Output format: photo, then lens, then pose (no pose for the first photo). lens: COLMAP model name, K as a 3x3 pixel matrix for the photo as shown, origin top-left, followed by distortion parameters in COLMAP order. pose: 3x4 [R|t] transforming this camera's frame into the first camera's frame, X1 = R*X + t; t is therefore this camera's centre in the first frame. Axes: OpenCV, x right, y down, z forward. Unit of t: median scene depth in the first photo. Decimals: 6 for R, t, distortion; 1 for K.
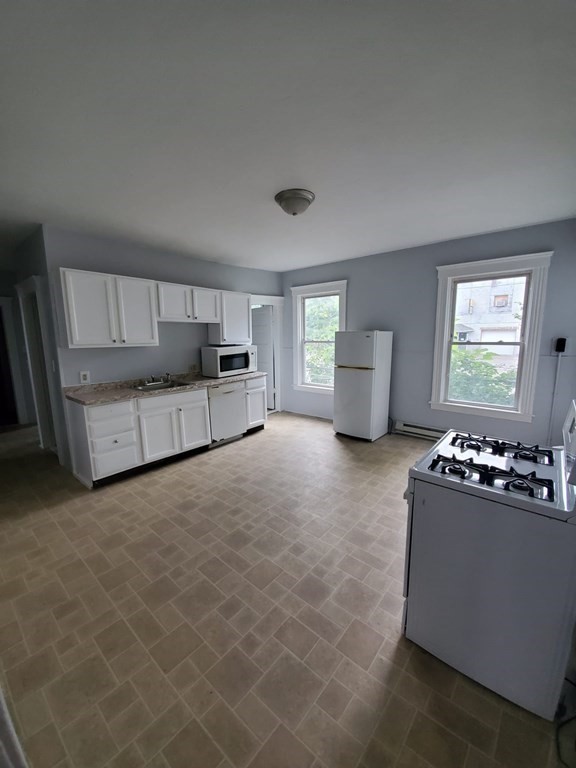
lens RADIAL K [[306.4, 0, 283.6], [0, 306.4, 383.0], [0, 0, 1]] dist [0.012154, -0.013761]
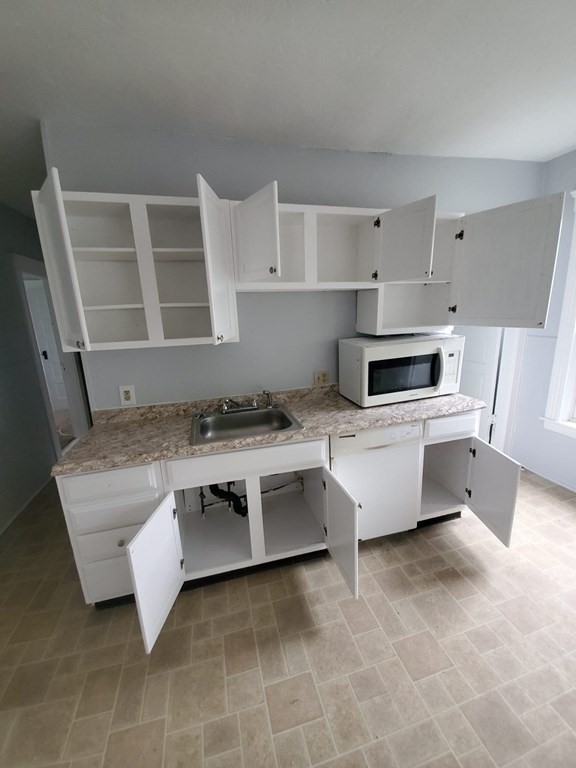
lens RADIAL K [[307.0, 0, 292.6], [0, 307.0, 386.9], [0, 0, 1]] dist [-0.008487, -0.000048]
pose [[0.834372, 0.106573, -0.540801, -0.055119], [-0.053309, 0.992133, 0.113268, -0.097839], [0.548618, -0.065678, 0.833490, 0.568094]]
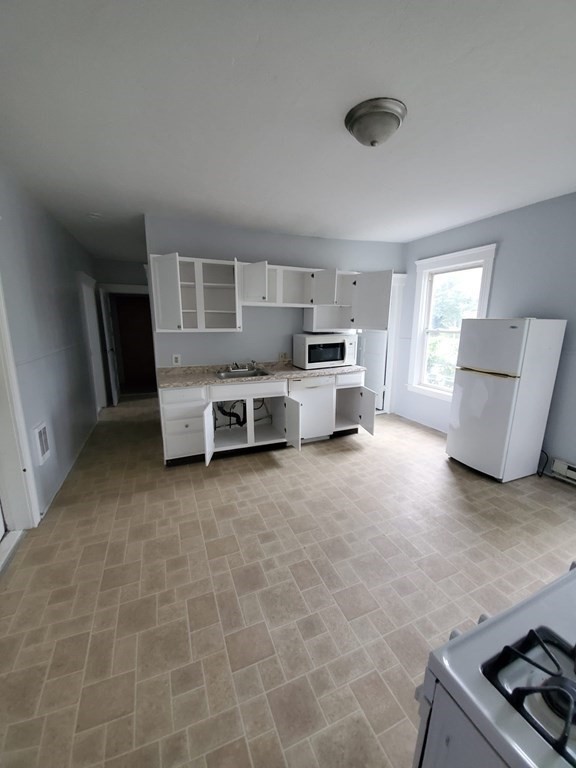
lens RADIAL K [[306.4, 0, 283.6], [0, 306.4, 383.0], [0, 0, 1]] dist [0.012154, -0.013761]
pose [[0.894184, 0.105355, -0.435126, 0.124265], [-0.083492, 0.994108, 0.069124, -0.034980], [0.439845, -0.025480, 0.897712, 0.176970]]
